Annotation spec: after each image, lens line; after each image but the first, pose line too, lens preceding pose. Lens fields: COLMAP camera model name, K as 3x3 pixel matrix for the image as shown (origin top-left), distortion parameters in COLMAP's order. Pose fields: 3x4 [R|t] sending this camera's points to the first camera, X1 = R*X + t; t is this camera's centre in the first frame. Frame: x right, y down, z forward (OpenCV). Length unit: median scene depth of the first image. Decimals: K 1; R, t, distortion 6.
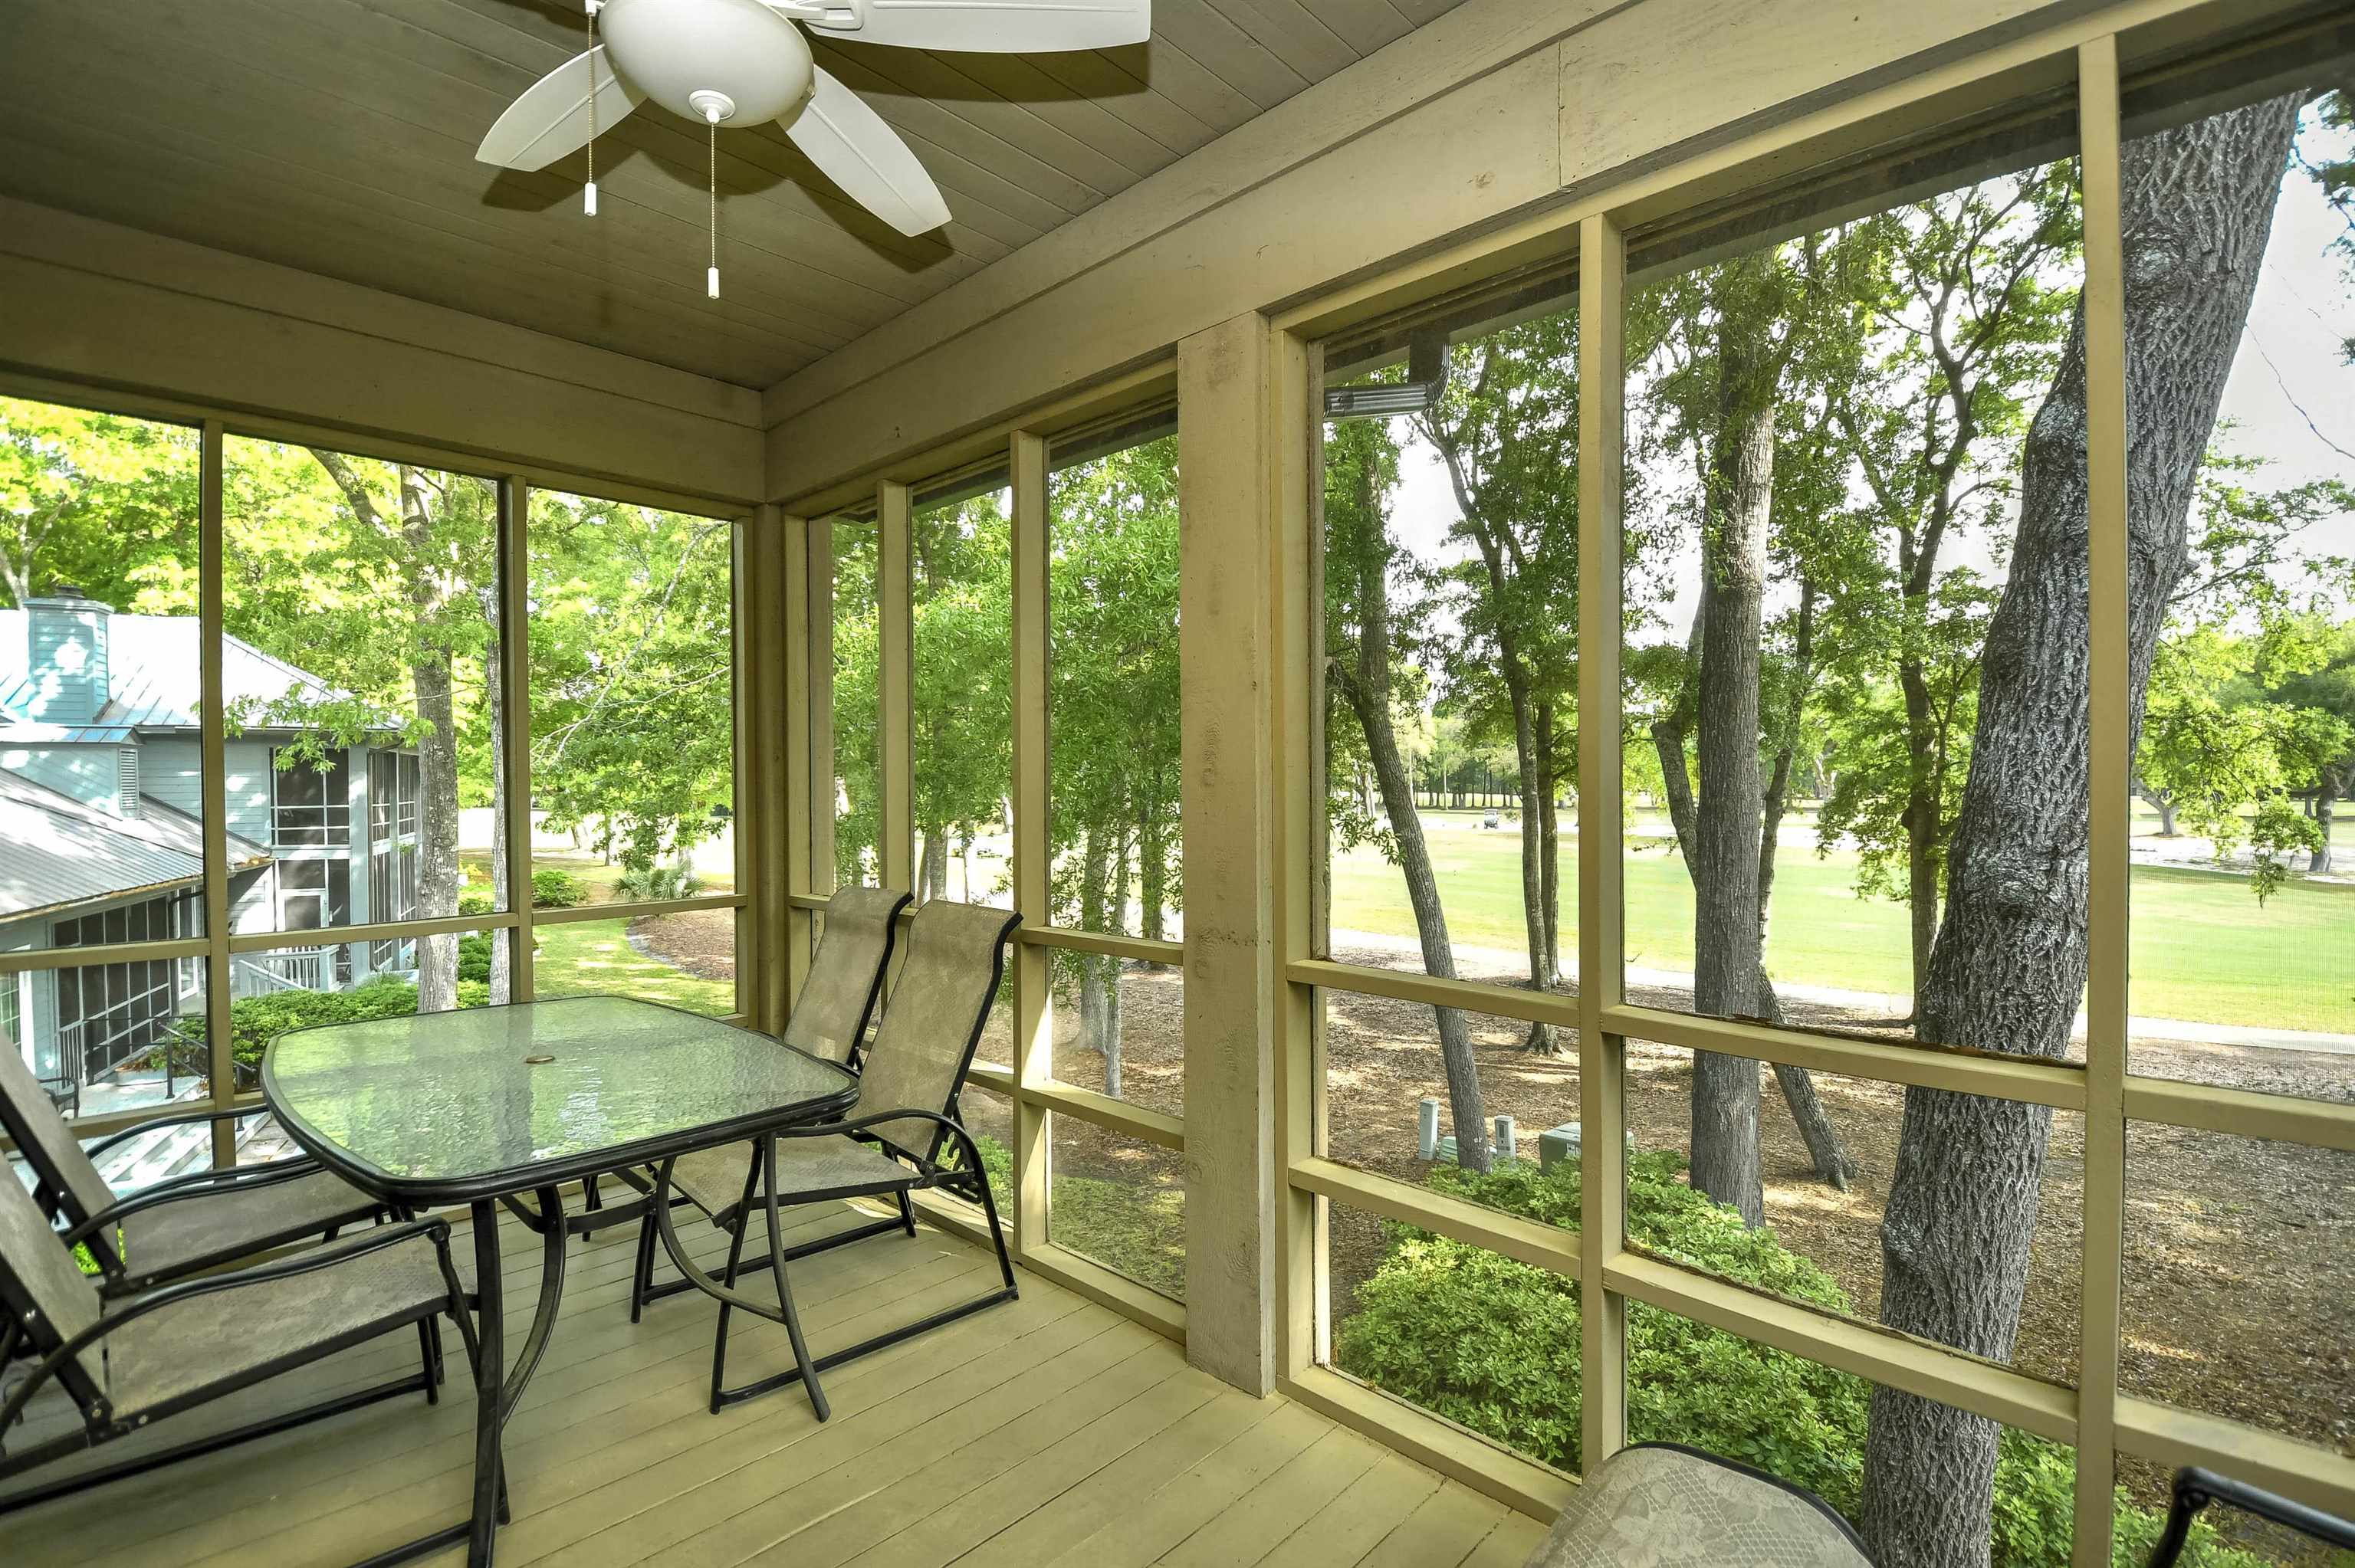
lens RADIAL K [[1059.5, 0, 1178.0], [0, 1059.5, 810.0], [0, 0, 1]] dist [-0.020579, -0.000407]
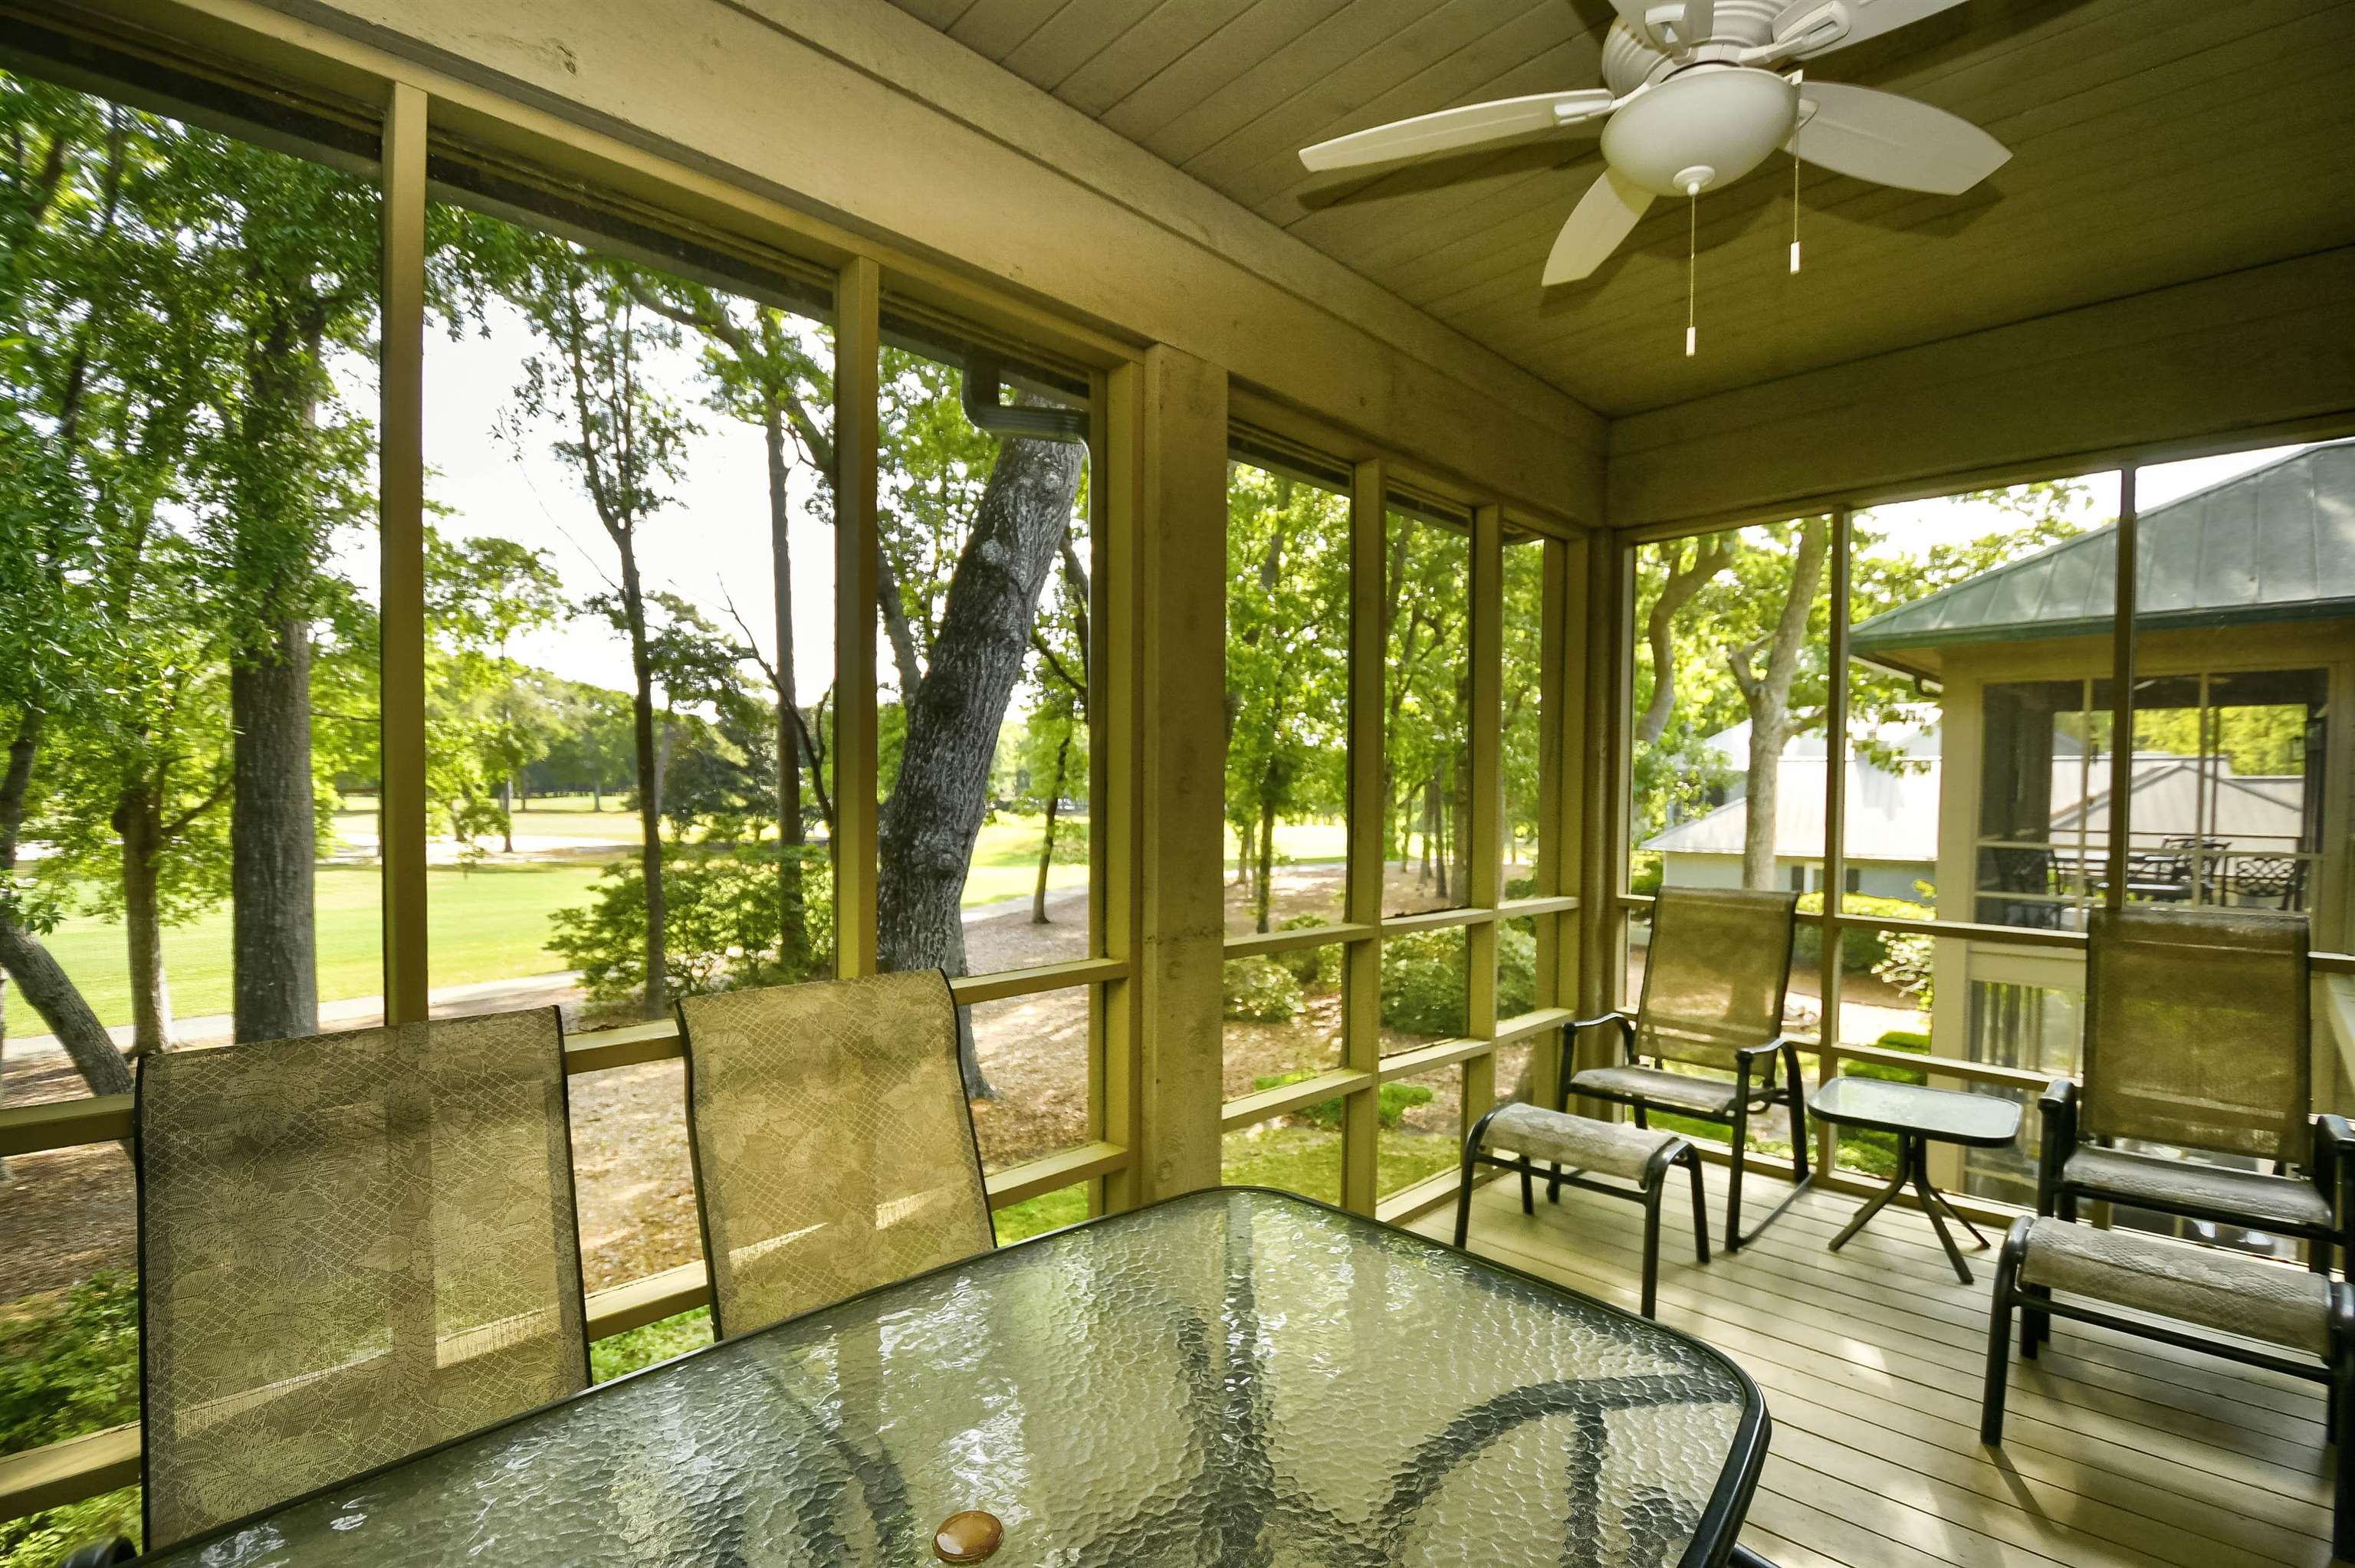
lens RADIAL K [[1059.5, 0, 1178.0], [0, 1059.5, 810.0], [0, 0, 1]] dist [-0.020579, -0.000407]
pose [[0.018475, -0.017032, 0.999684, -0.280639], [0.011068, 0.999797, 0.016829, -0.006190], [-0.999768, 0.010754, 0.018660, 0.270717]]
